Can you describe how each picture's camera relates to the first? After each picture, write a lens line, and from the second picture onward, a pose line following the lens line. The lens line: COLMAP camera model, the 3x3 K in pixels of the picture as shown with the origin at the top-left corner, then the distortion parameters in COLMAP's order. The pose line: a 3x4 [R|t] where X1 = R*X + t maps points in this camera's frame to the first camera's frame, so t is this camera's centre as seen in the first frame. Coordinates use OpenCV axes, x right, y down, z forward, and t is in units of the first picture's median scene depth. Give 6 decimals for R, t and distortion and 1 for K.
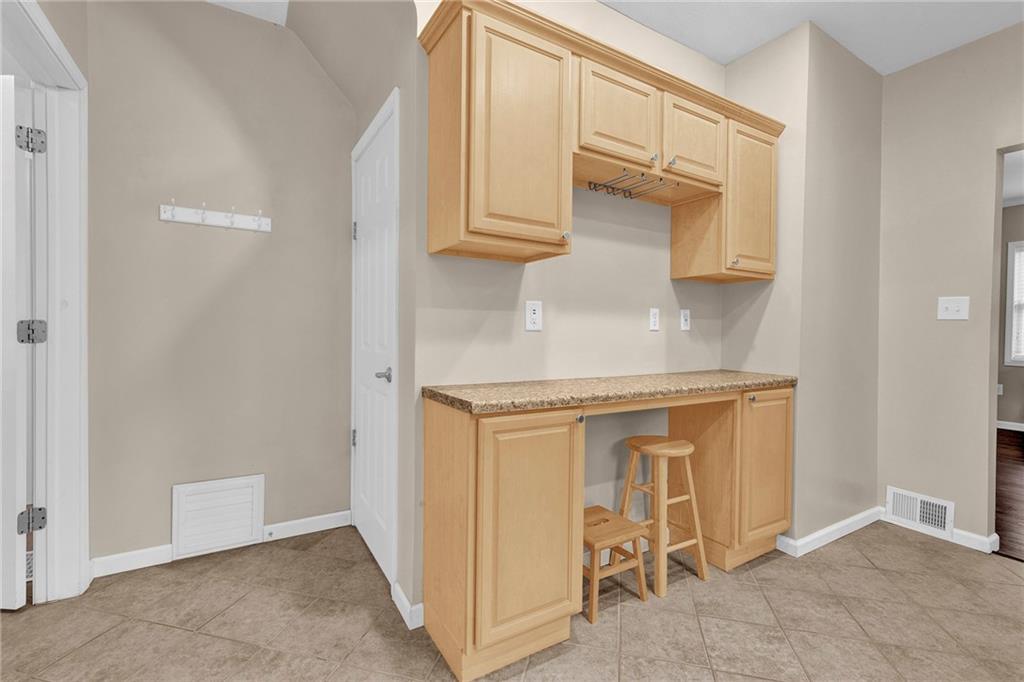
lens RADIAL K [[457.9, 0, 512.9], [0, 457.9, 336.1], [0, 0, 1]] dist [0.007166, -0.000259]
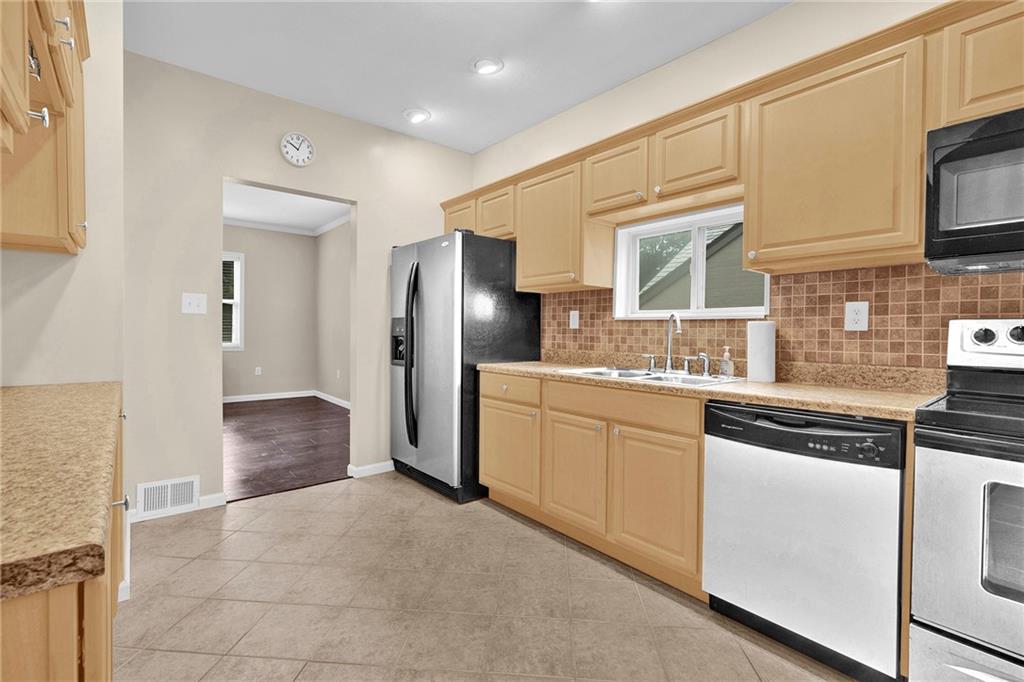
lens RADIAL K [[457.9, 0, 508.5], [0, 457.9, 339.1], [0, 0, 1]] dist [0.007166, -0.000259]
pose [[-0.142742, -0.037579, 0.989046, -0.324939], [0.004687, 0.999242, 0.038643, -0.017139], [-0.989749, 0.010152, -0.142458, 0.500202]]
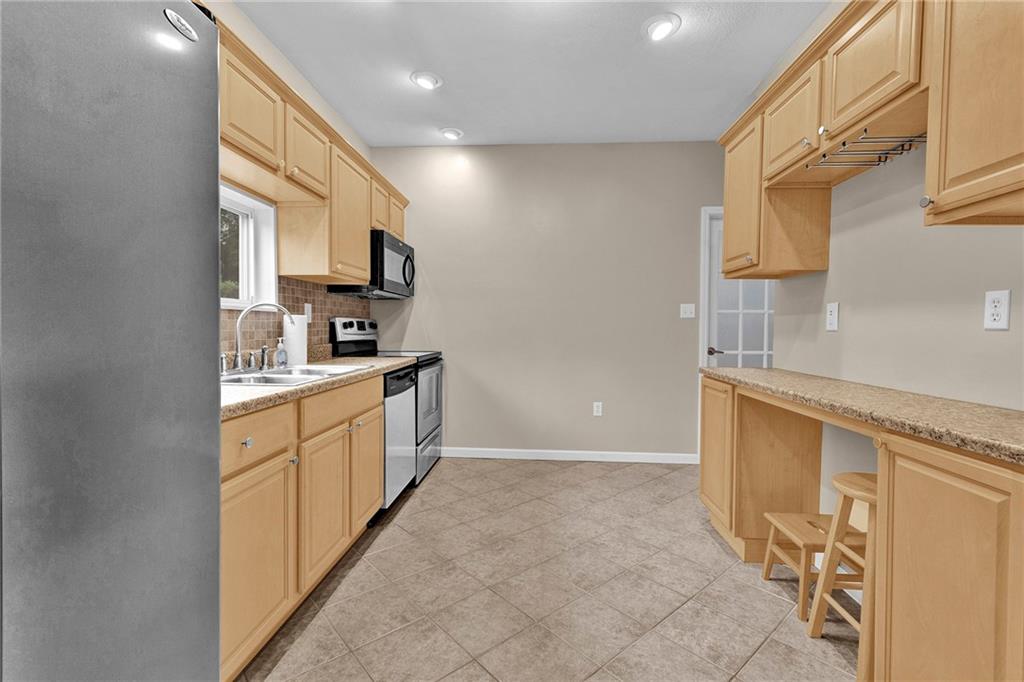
lens RADIAL K [[457.9, 0, 510.9], [0, 457.9, 339.2], [0, 0, 1]] dist [0.007166, -0.000259]
pose [[-0.577392, 0.000731, -0.816467, 1.324522], [-0.030063, 0.999302, 0.022154, 0.006346], [0.815913, 0.037337, -0.576967, 0.991236]]
